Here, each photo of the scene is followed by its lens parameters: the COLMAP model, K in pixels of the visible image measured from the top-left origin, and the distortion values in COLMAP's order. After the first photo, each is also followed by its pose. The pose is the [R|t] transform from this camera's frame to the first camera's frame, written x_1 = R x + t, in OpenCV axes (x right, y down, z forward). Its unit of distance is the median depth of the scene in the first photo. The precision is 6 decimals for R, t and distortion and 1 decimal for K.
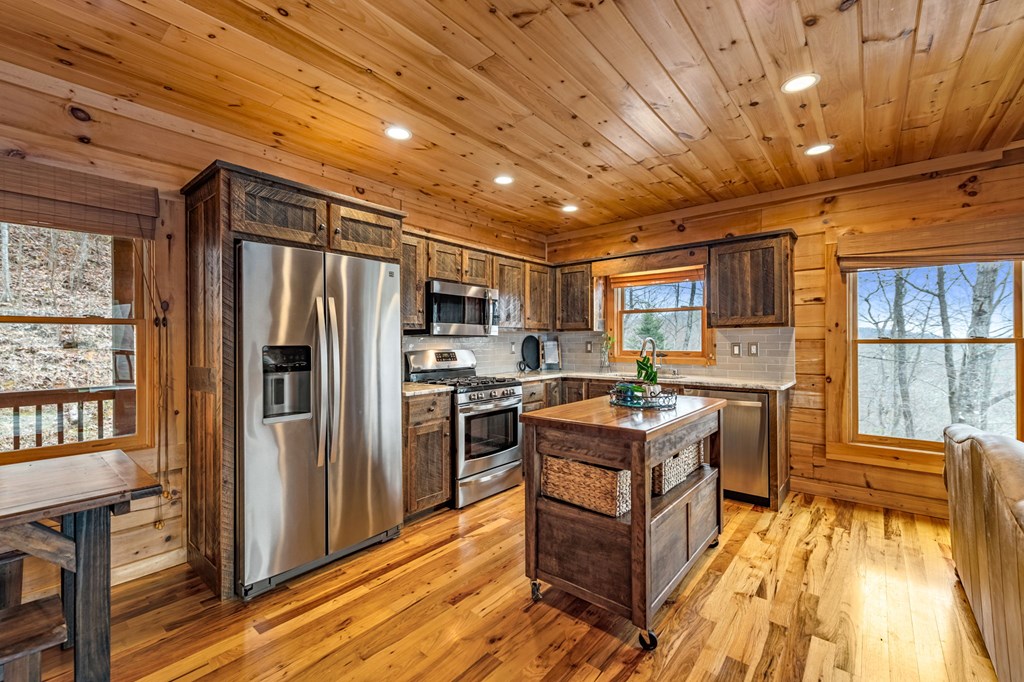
lens RADIAL K [[425.5, 0, 513.3], [0, 425.5, 342.6], [0, 0, 1]] dist [0.000942, -0.000159]
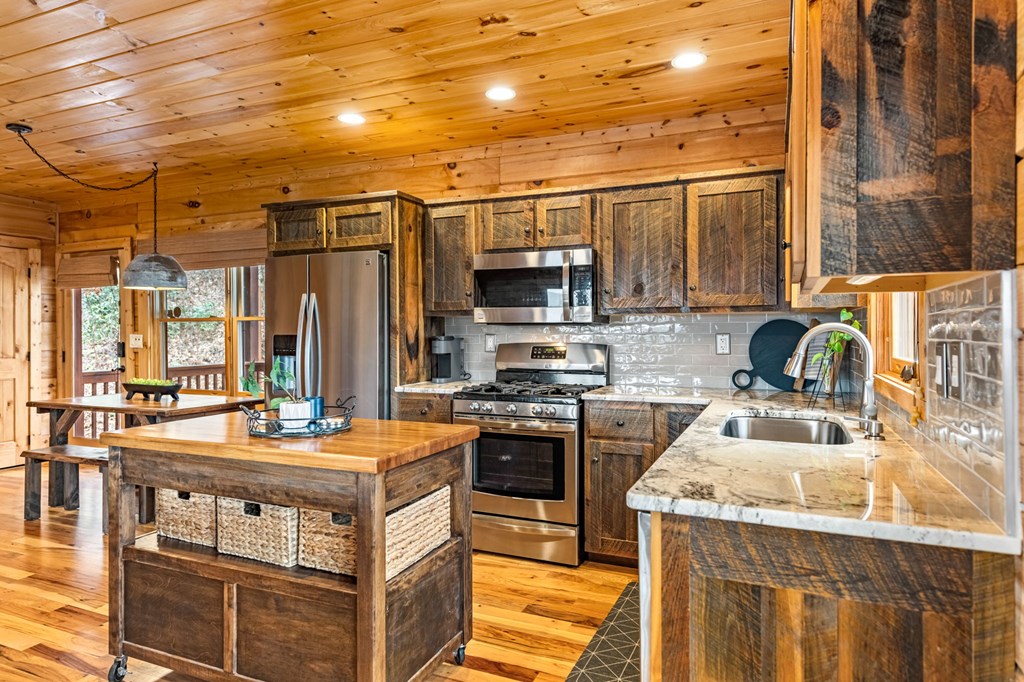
lens RADIAL K [[614.6, 0, 513.6], [0, 614.6, 339.6], [0, 0, 1]] dist [-0.005063, -0.000915]
pose [[0.295068, 0.005941, -0.955458, 0.825699], [0.000106, 0.999980, 0.006251, 0.002857], [0.955476, -0.001946, 0.295061, 0.658277]]
